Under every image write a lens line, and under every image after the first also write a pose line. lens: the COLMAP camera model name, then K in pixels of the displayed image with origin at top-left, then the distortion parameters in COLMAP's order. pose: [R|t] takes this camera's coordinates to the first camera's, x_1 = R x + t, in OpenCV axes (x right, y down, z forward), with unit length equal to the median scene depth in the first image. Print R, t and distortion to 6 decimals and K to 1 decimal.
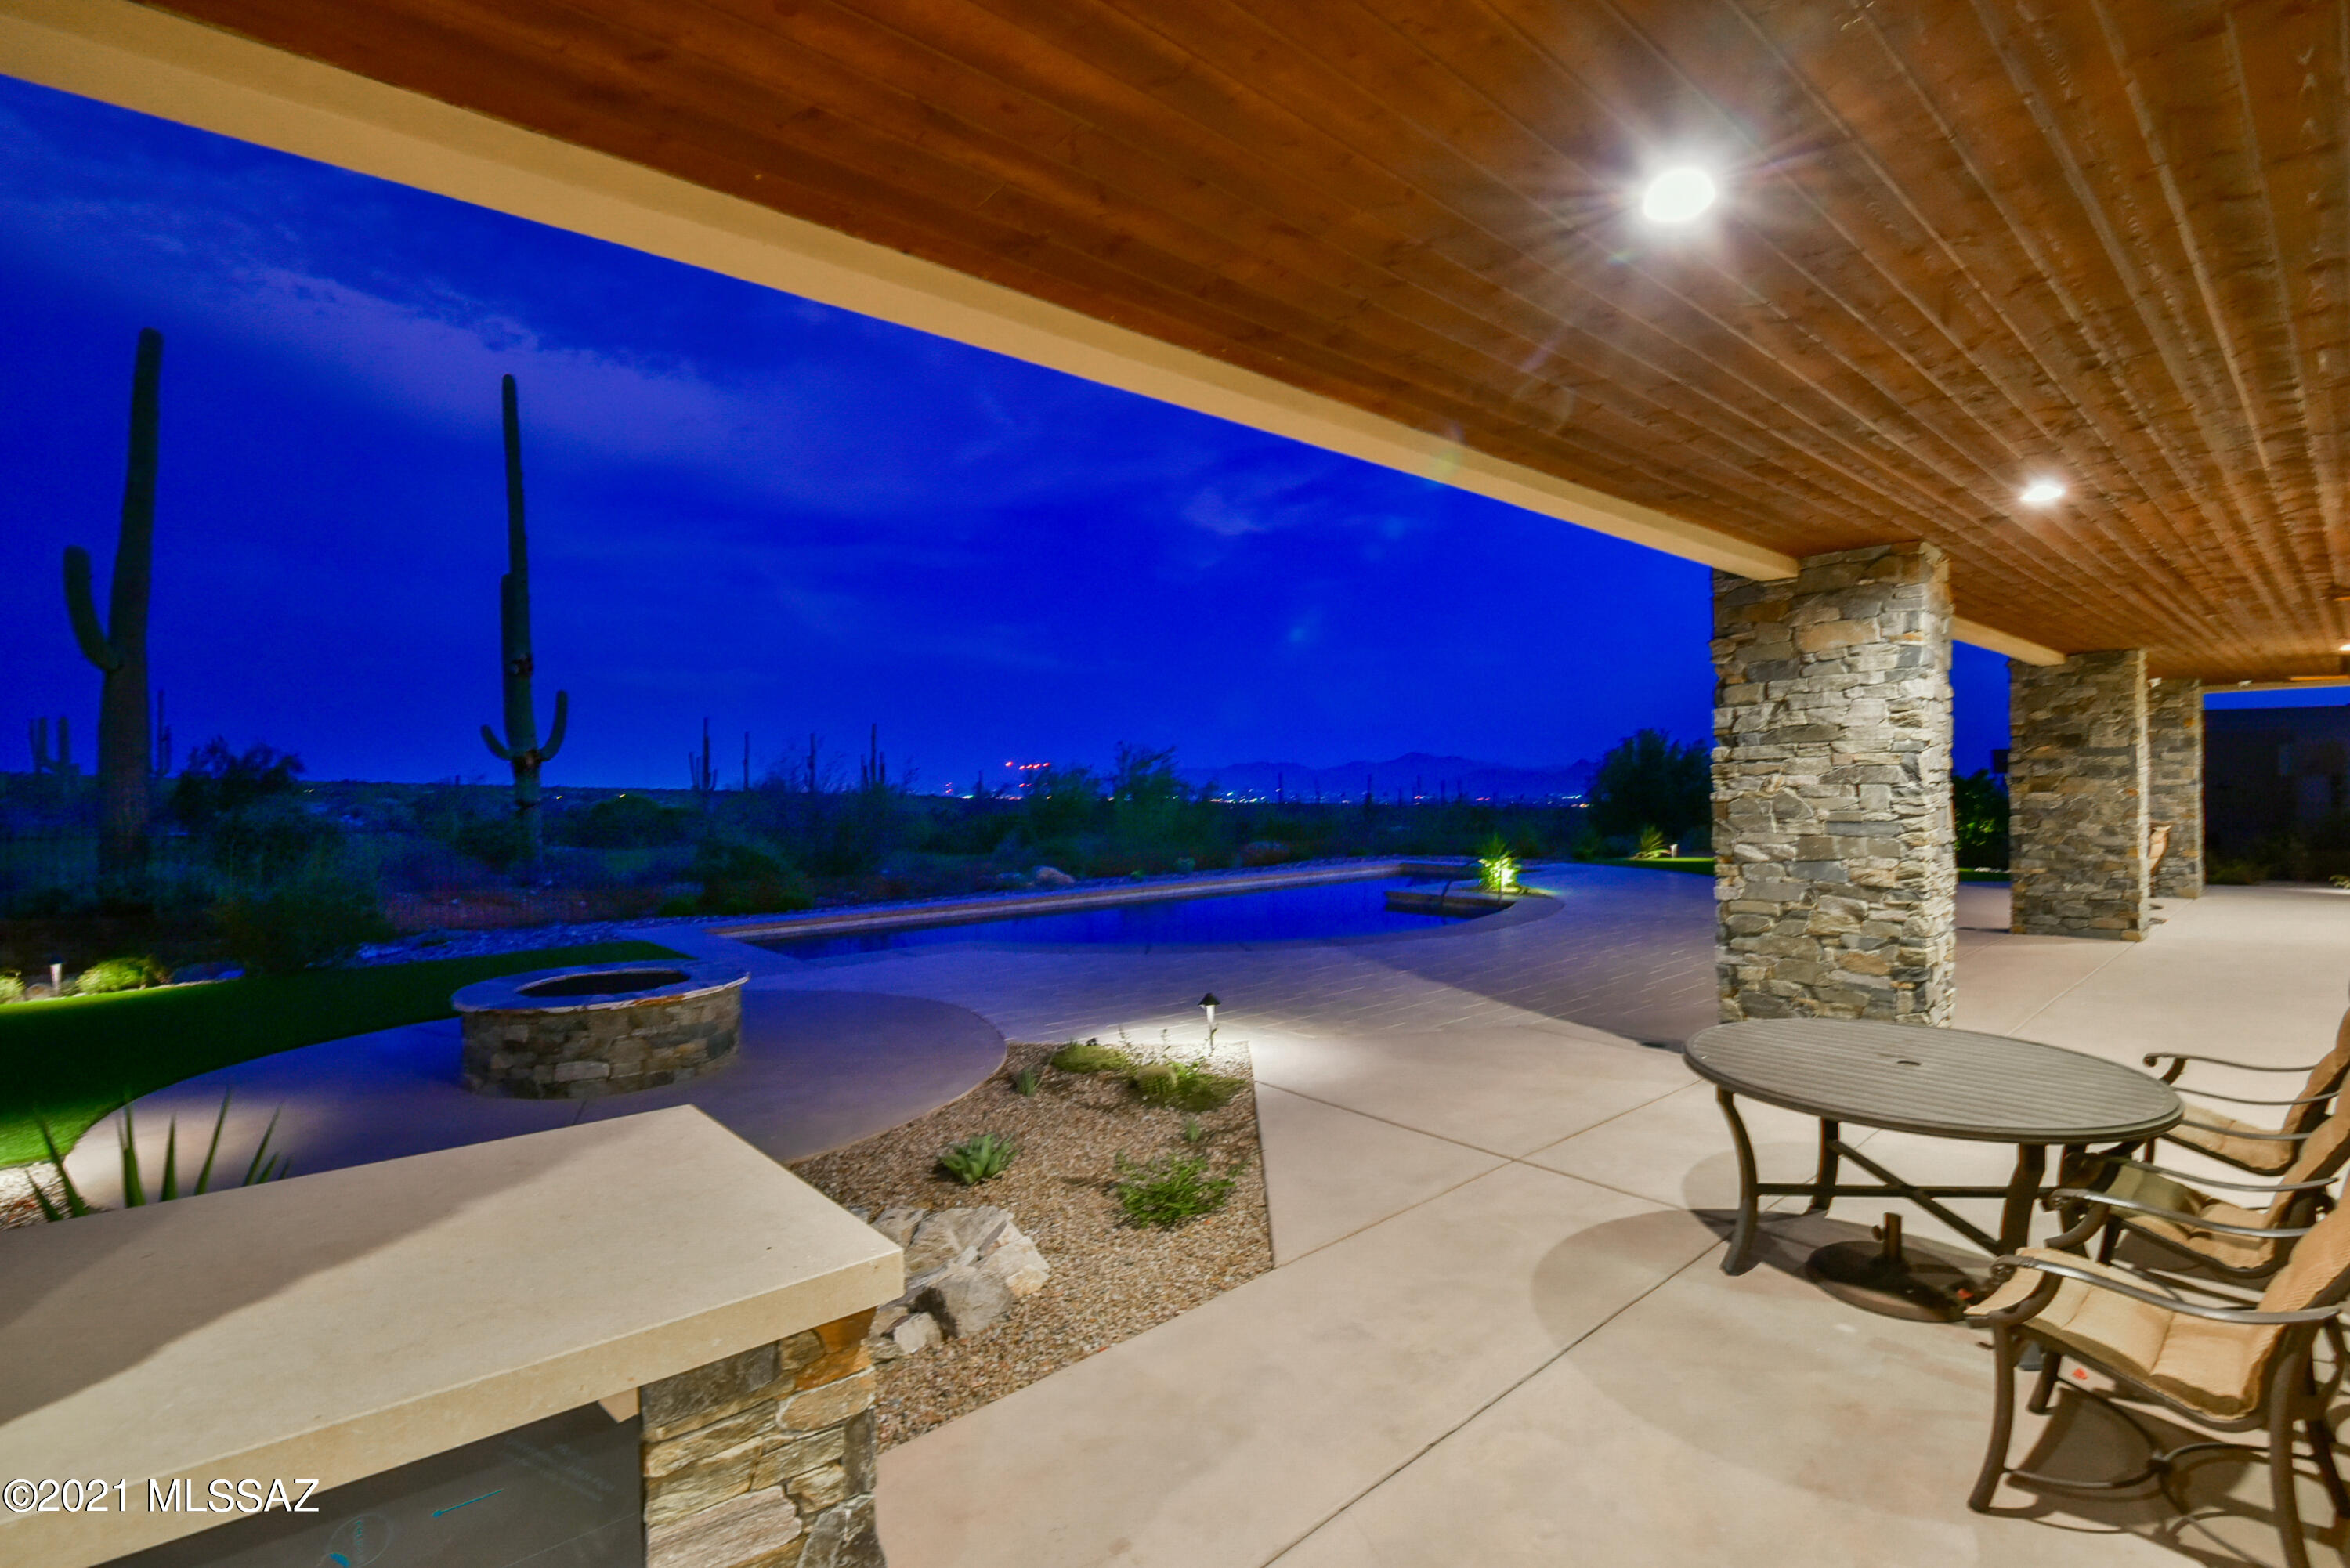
lens RADIAL K [[1093.1, 0, 1170.3], [0, 1093.1, 780.6], [0, 0, 1]] dist [-0.021610, -0.003790]
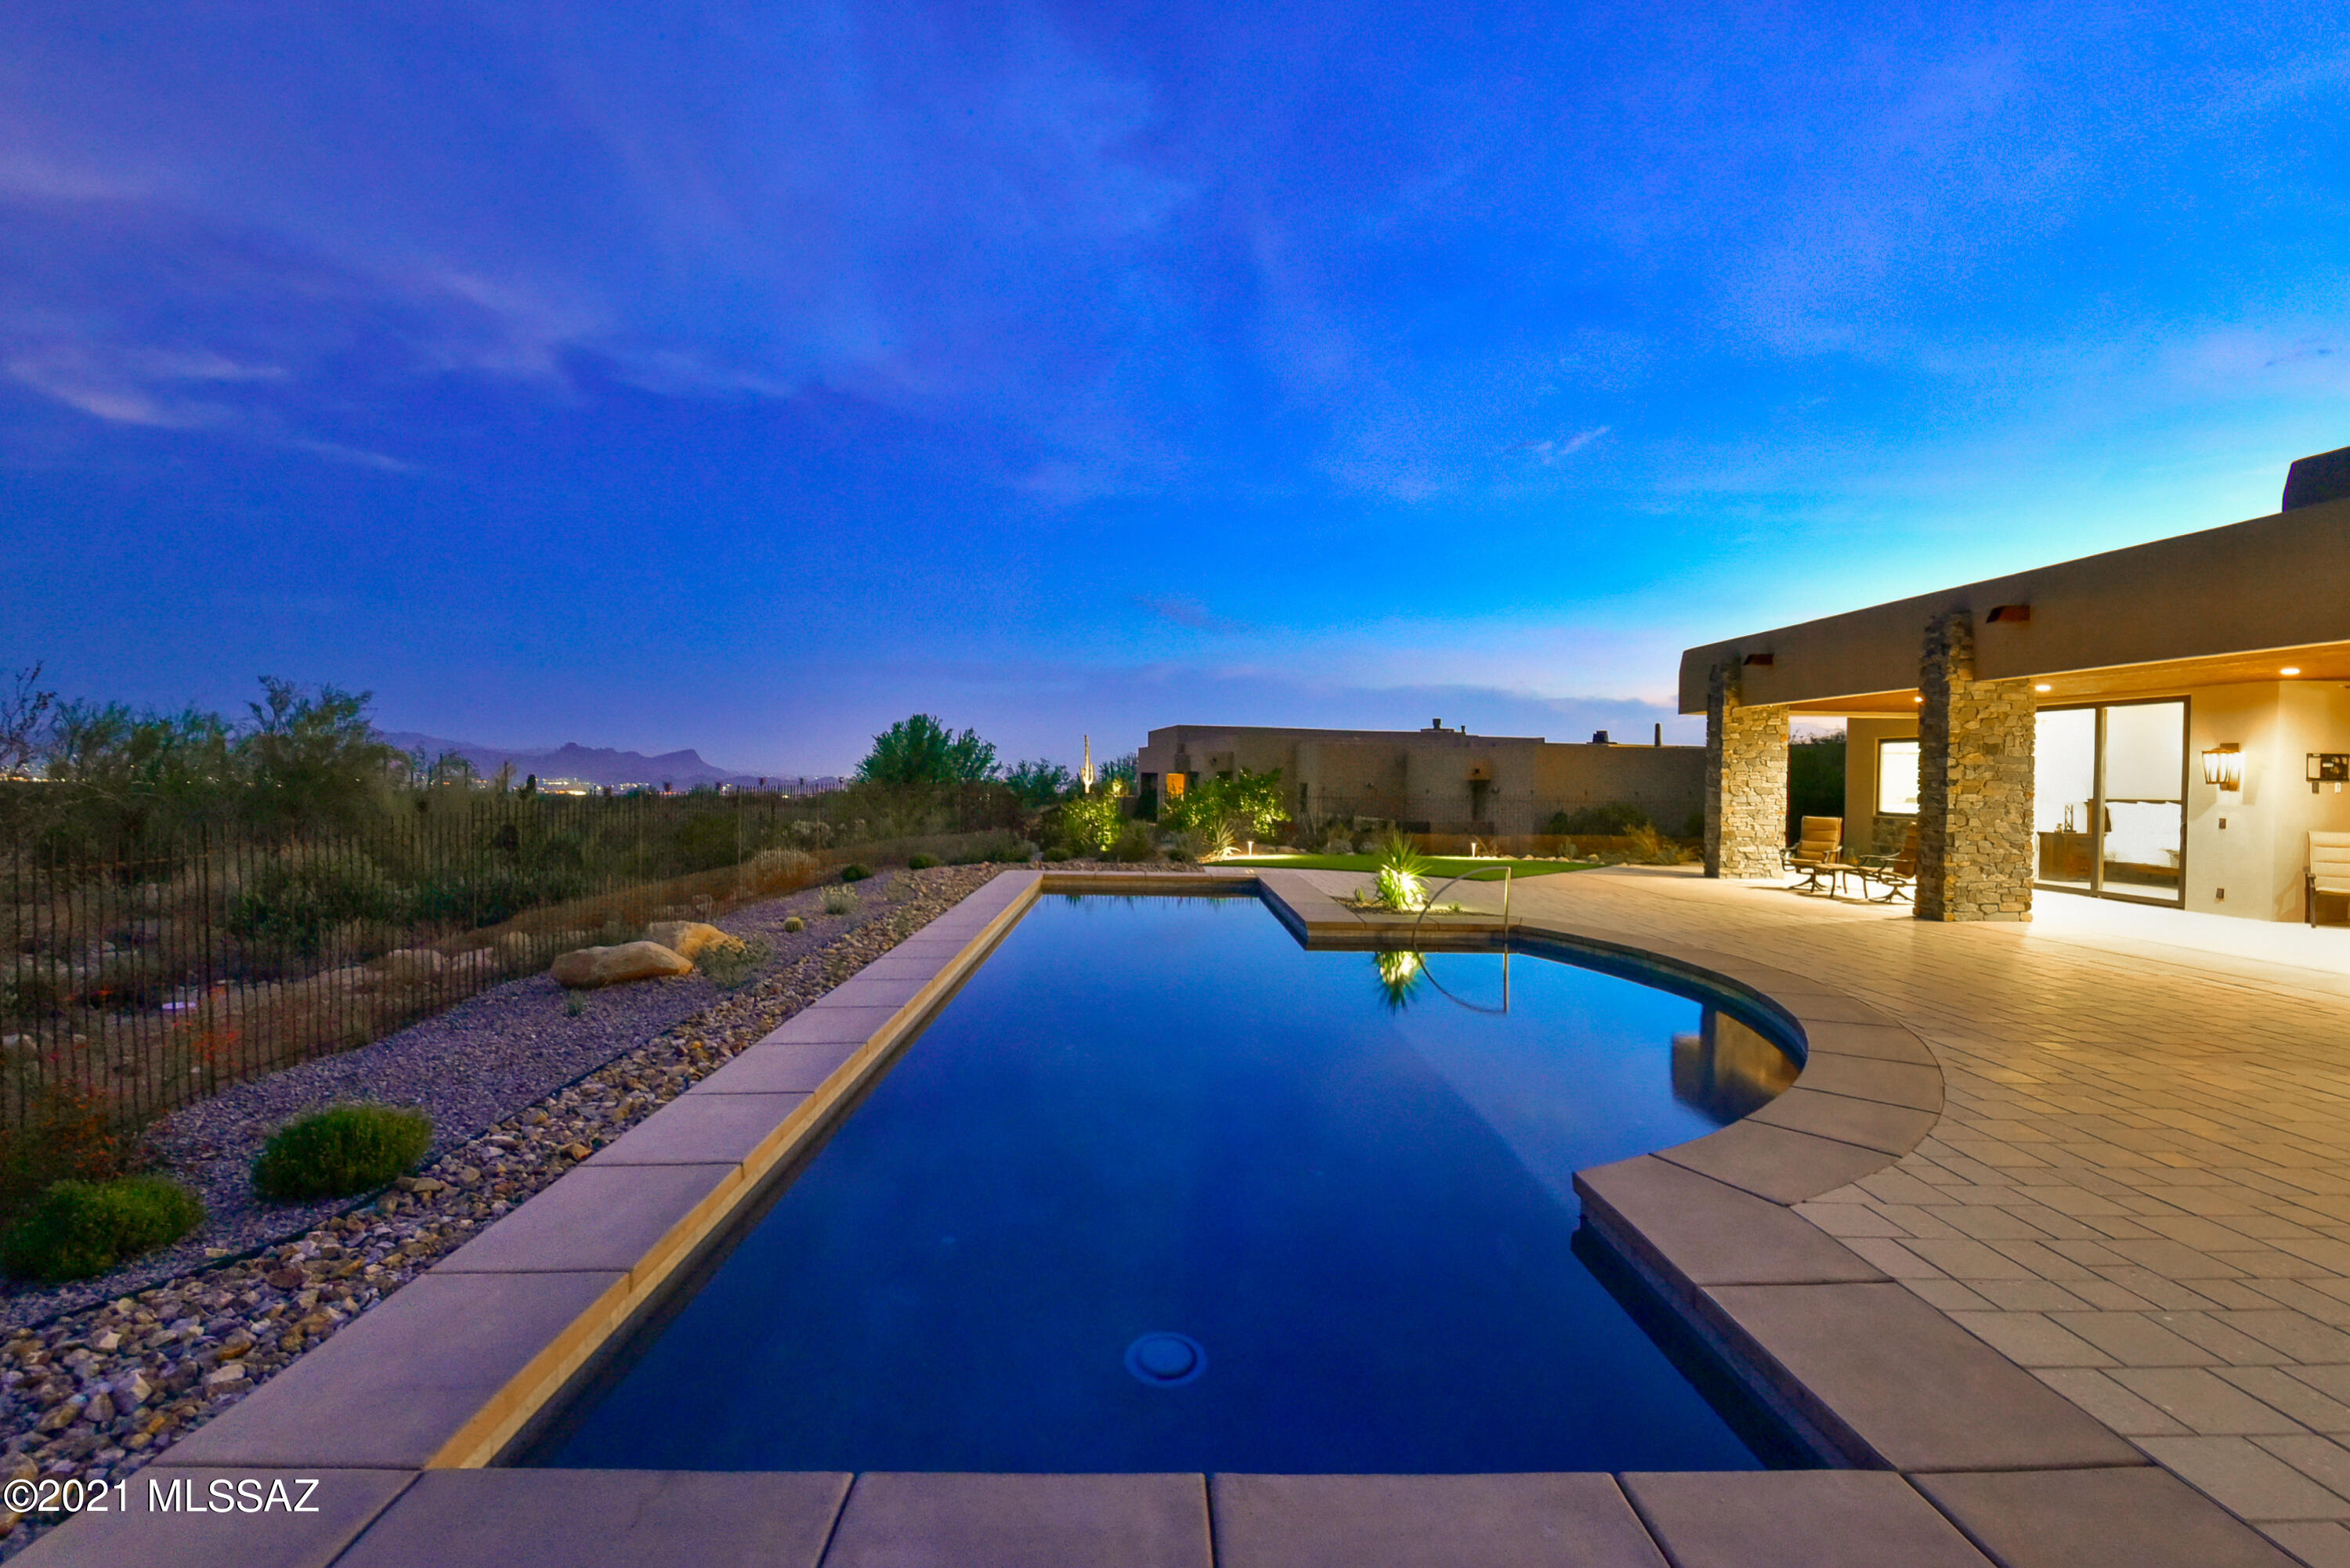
lens RADIAL K [[1093.1, 0, 1188.7], [0, 1093.1, 790.3], [0, 0, 1]] dist [-0.021610, -0.003790]
pose [[0.662690, 0.012187, 0.748794, -0.572146], [-0.024202, 0.999694, 0.005149, 0.020722], [-0.748502, -0.021535, 0.662782, 0.855202]]
